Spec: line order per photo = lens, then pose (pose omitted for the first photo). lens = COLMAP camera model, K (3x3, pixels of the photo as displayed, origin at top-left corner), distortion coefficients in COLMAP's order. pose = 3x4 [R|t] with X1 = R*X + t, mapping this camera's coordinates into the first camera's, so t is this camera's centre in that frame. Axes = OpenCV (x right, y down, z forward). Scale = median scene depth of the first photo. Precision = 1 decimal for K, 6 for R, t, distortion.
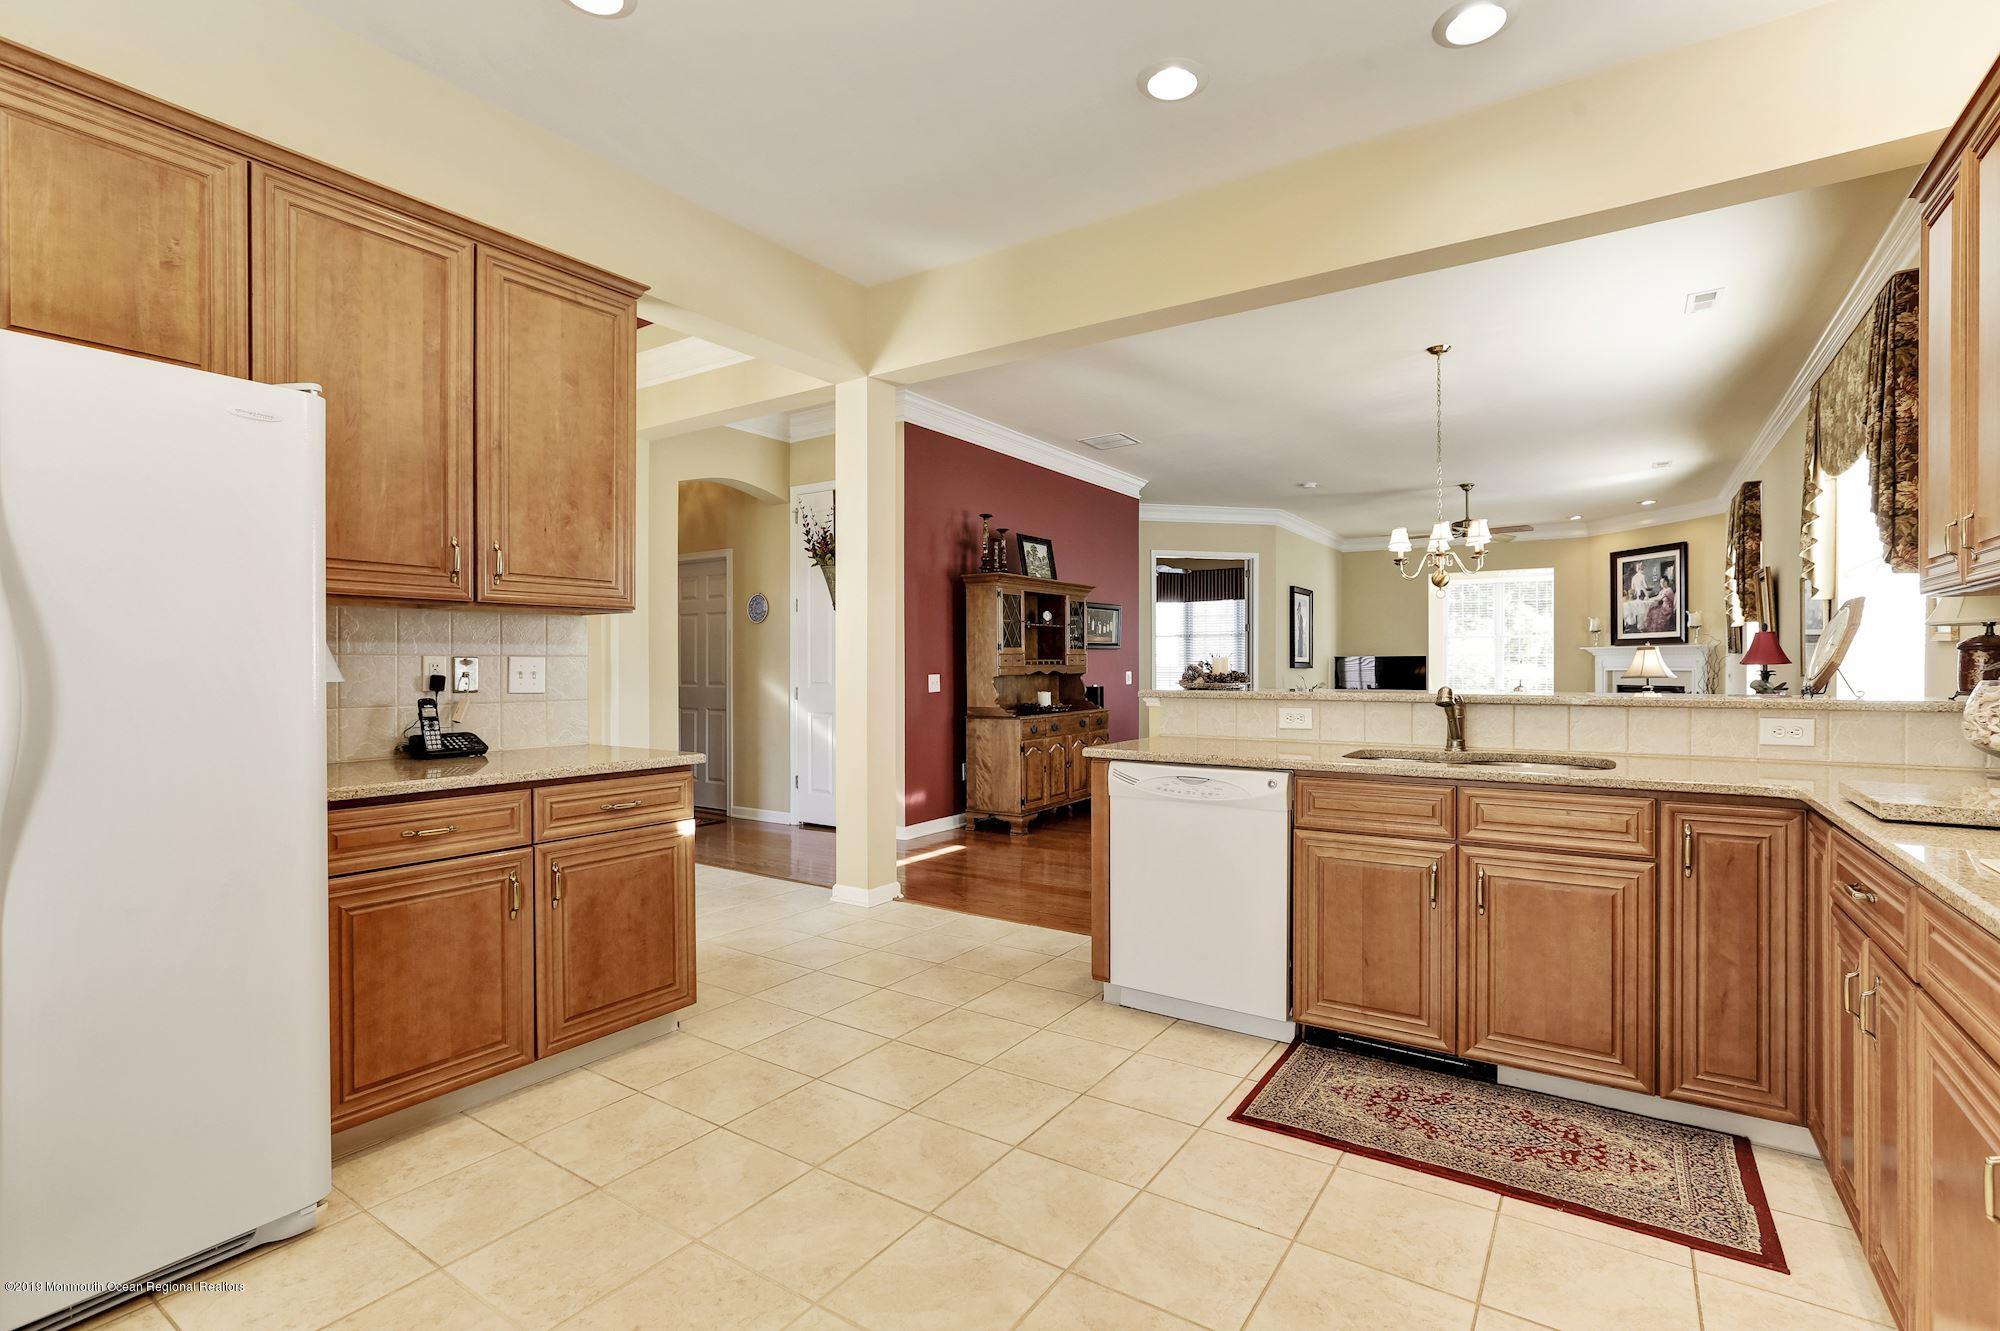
lens RADIAL K [[946.2, 0, 1000.0], [0, 946.2, 665.5], [0, 0, 1]] dist [-0.012974, 0.000566]
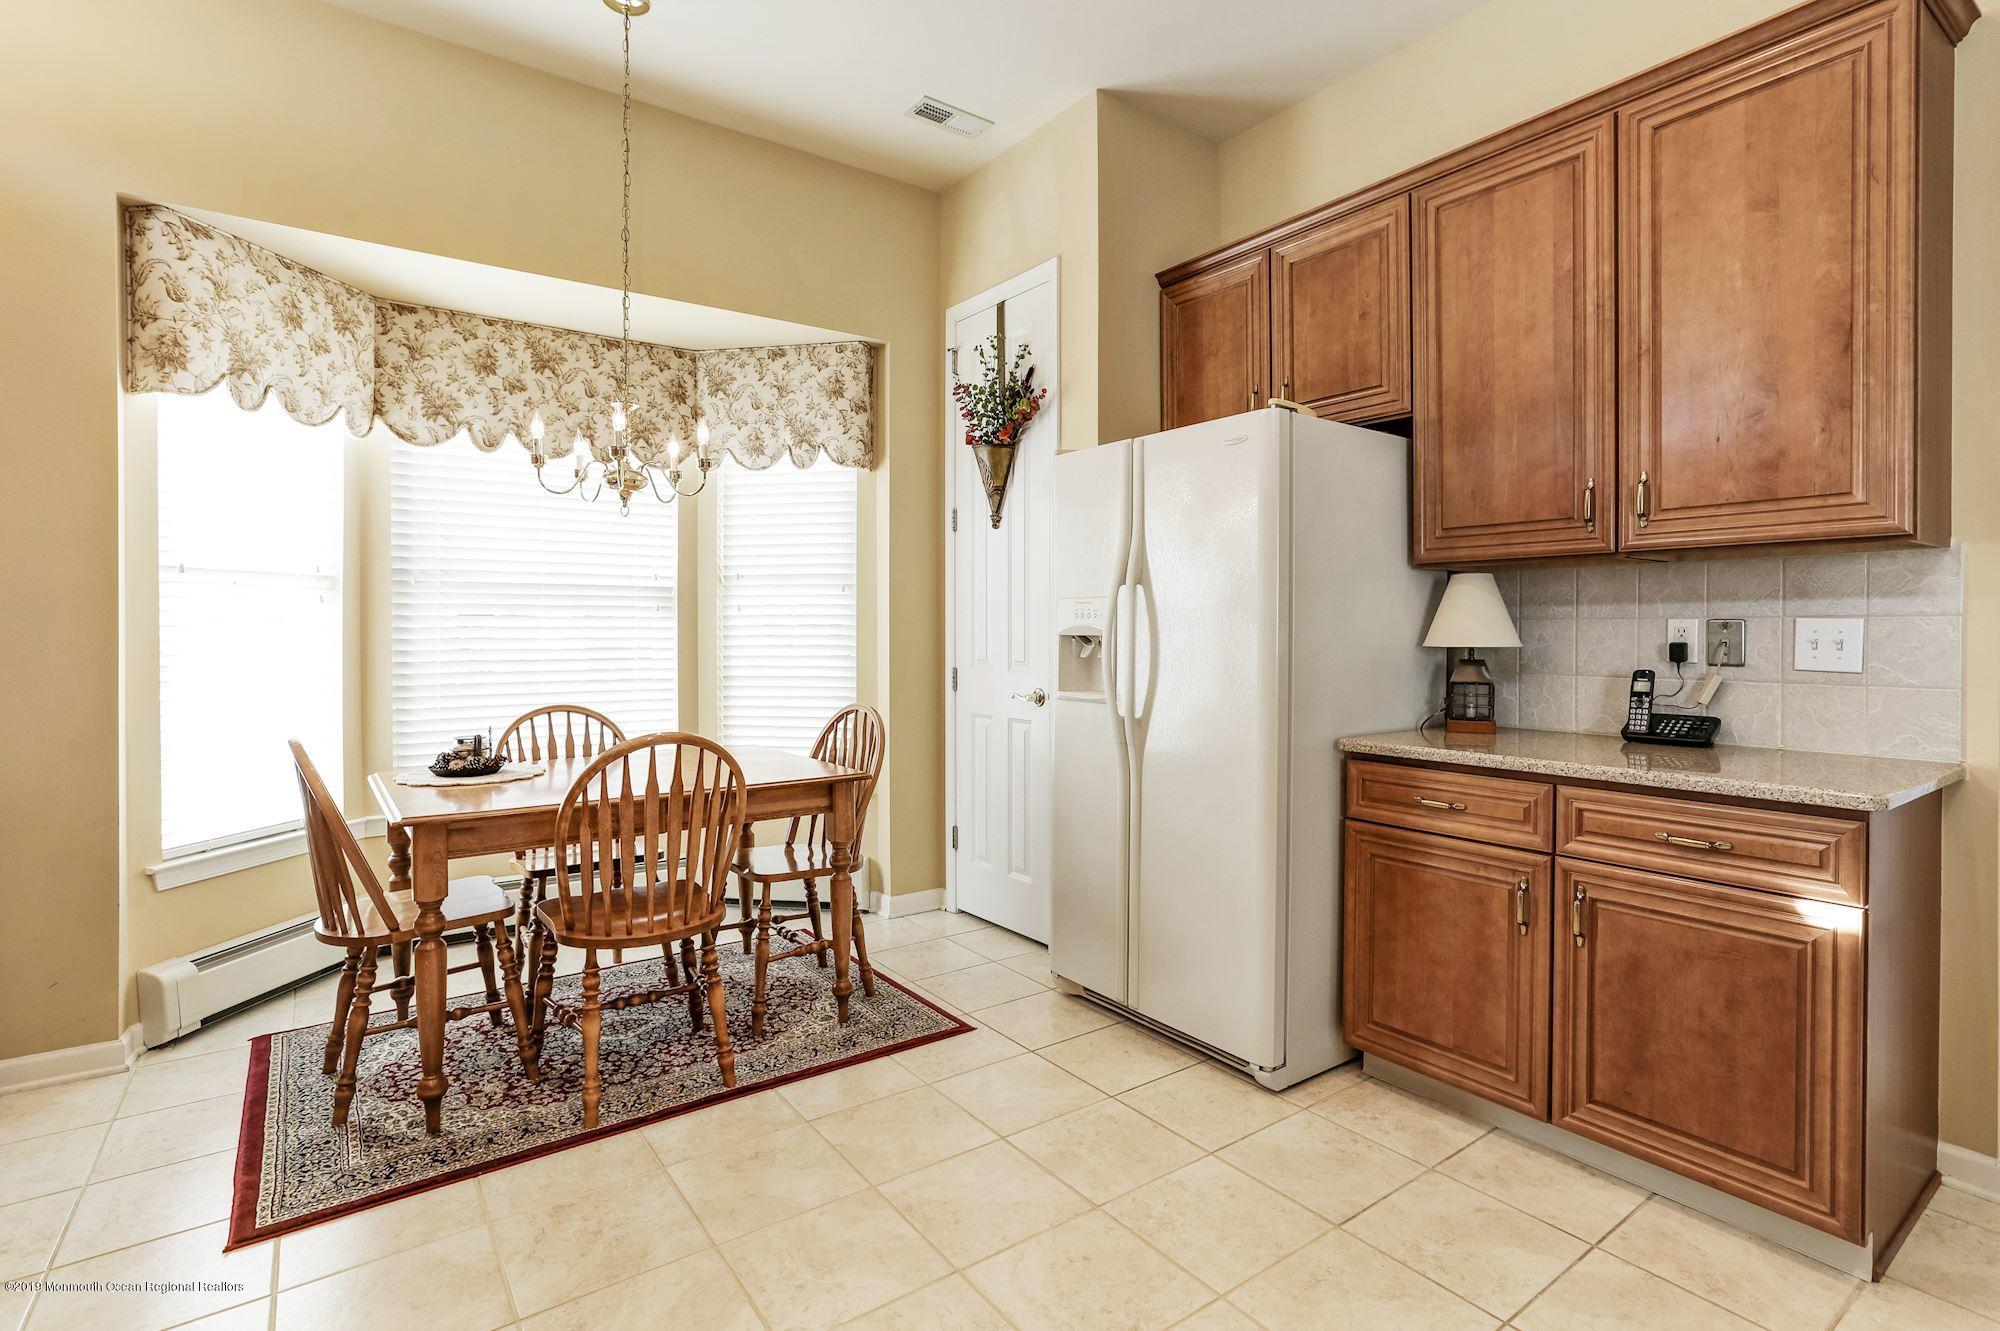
lens RADIAL K [[958.1, 0, 1003.8], [0, 958.1, 638.1], [0, 0, 1]] dist [-0.038861, 0.022123]
pose [[-0.344723, 0.007659, -0.938673, 0.147941], [0.000494, 0.999968, 0.007978, -0.000122], [0.938704, 0.002286, -0.344716, 0.295884]]
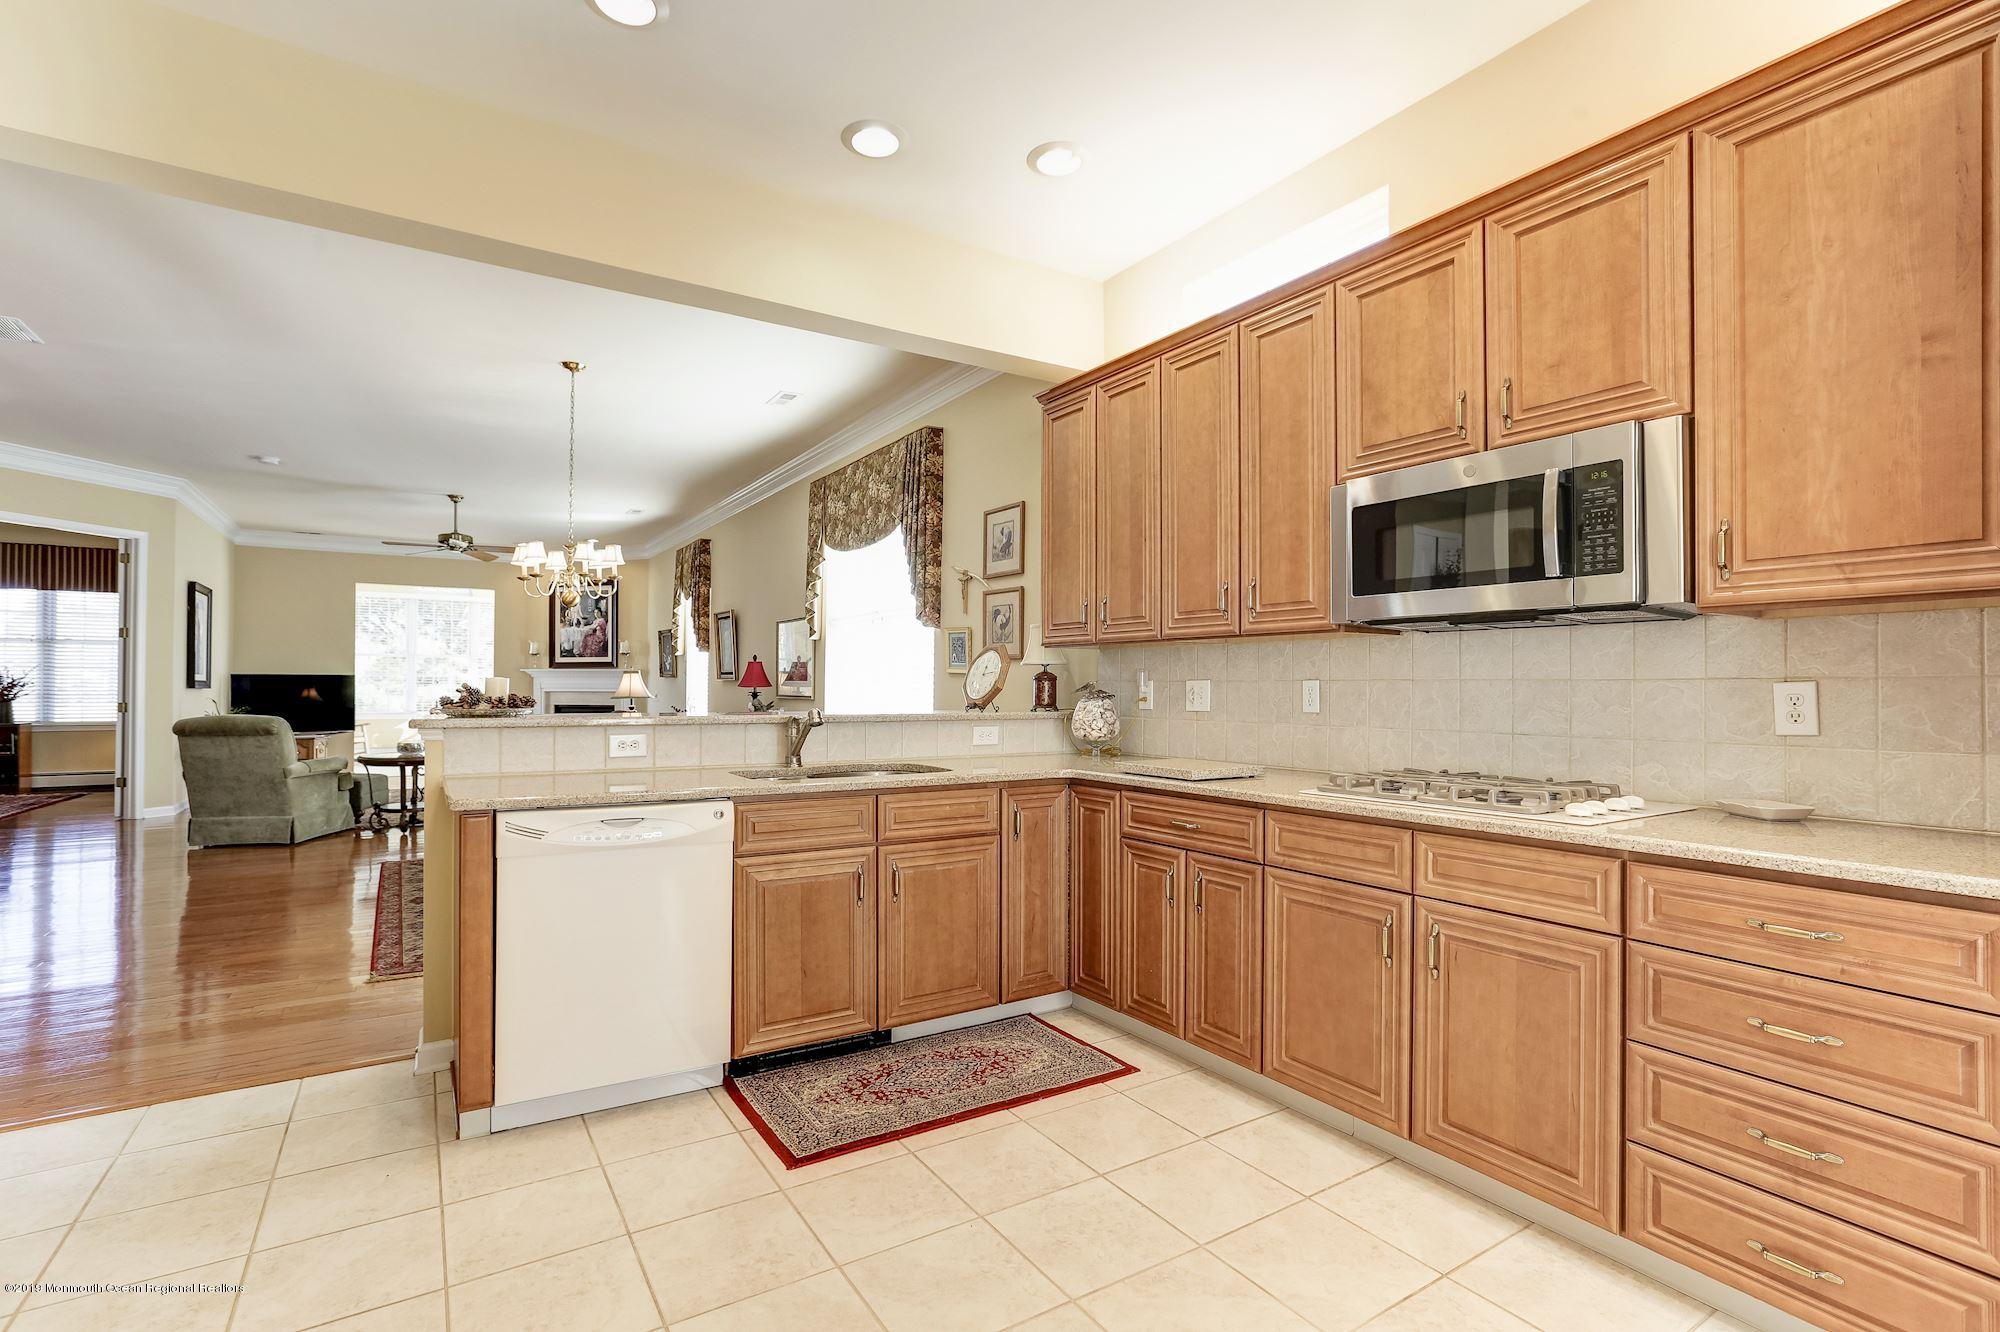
lens RADIAL K [[936.4, 0, 1010.5], [0, 936.4, 679.5], [0, 0, 1]] dist [-0.044437, 0.036026]
pose [[0.398783, 0.010714, 0.916983, -0.179656], [-0.004981, 0.999942, -0.009518, -0.000785], [-0.917032, -0.000772, 0.398814, 0.145944]]
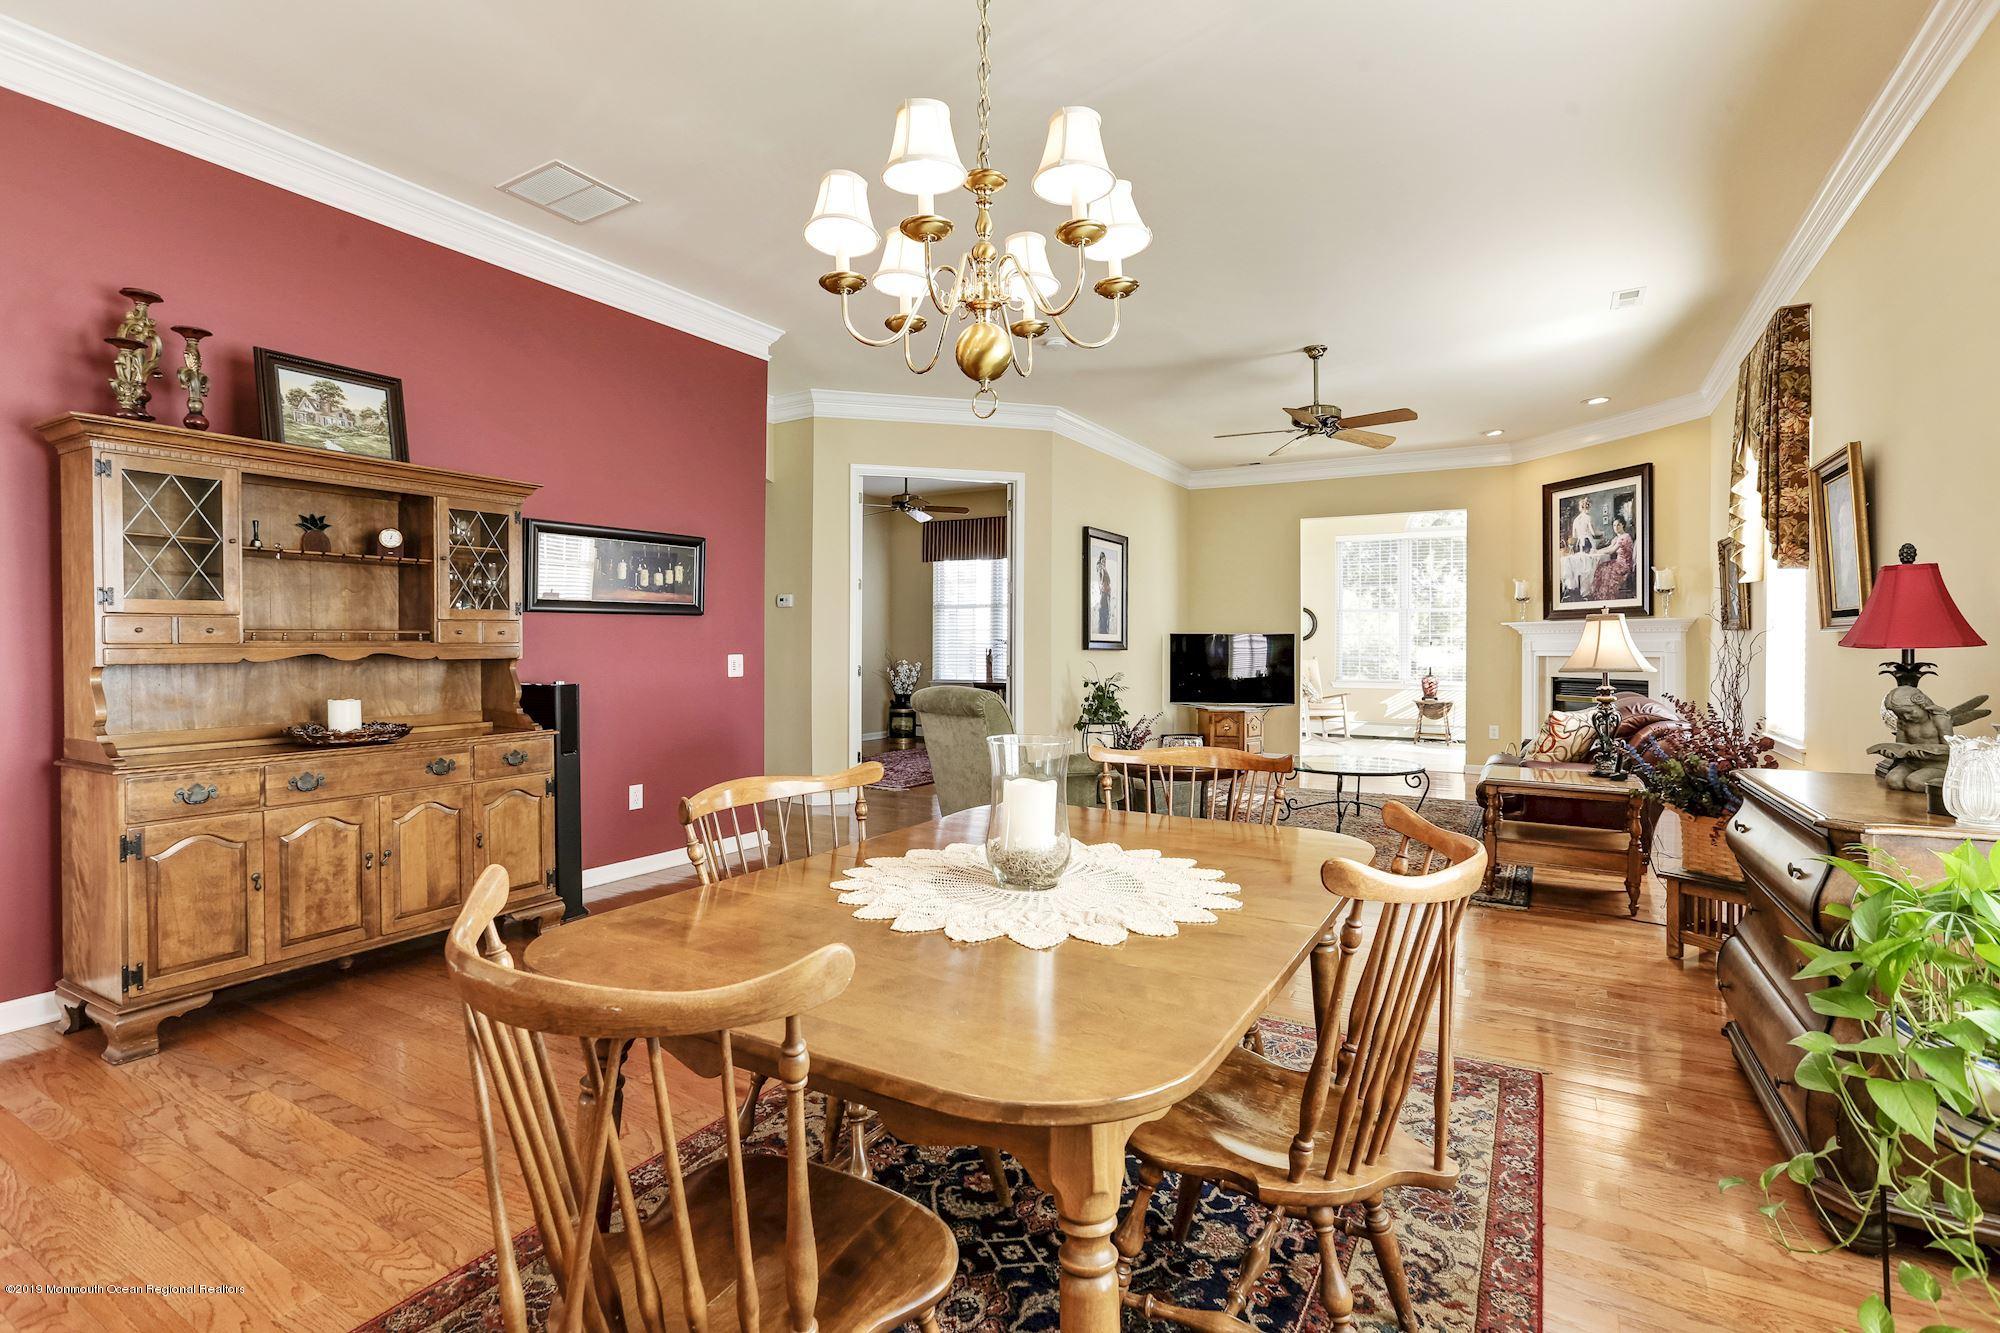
lens RADIAL K [[948.6, 0, 1020.3], [0, 948.6, 647.0], [0, 0, 1]] dist [-0.032713, 0.021650]
pose [[0.997909, 0.005136, 0.064435, 0.348765], [-0.005260, 0.999985, 0.001754, -0.000326], [-0.064425, -0.002089, 0.997920, 0.527533]]
